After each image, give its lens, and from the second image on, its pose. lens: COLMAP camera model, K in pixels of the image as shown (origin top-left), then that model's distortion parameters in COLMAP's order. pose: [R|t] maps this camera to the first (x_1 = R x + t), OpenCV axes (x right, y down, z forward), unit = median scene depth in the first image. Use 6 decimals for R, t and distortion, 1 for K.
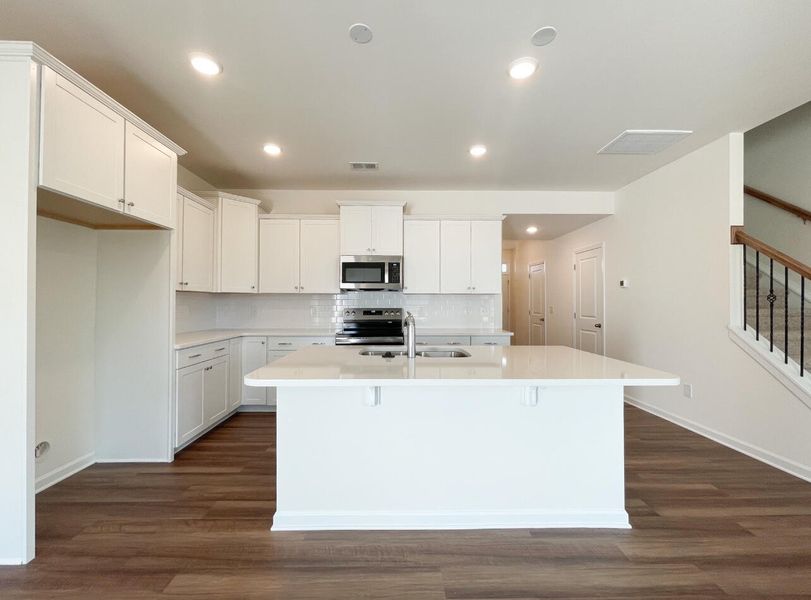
lens RADIAL K [[327.2, 0, 405.5], [0, 327.2, 300.0], [0, 0, 1]] dist [-0.009127, -0.000257]
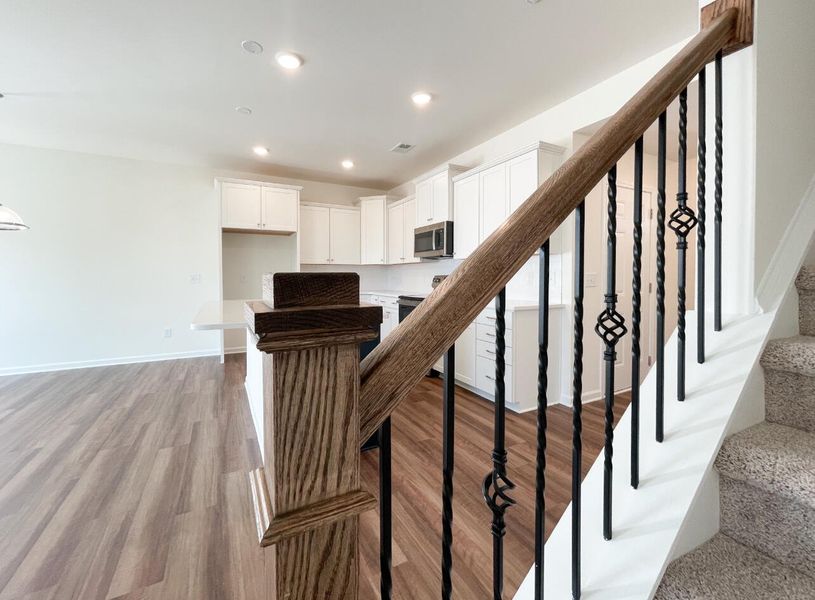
lens RADIAL K [[345.7, 0, 405.7], [0, 345.7, 282.2], [0, 0, 1]] dist [0.001303, 0.000187]
pose [[0.457998, 0.011033, -0.888885, 1.175901], [0.012017, 0.999755, 0.018601, 0.037136], [0.888872, -0.019201, 0.457753, 0.563950]]
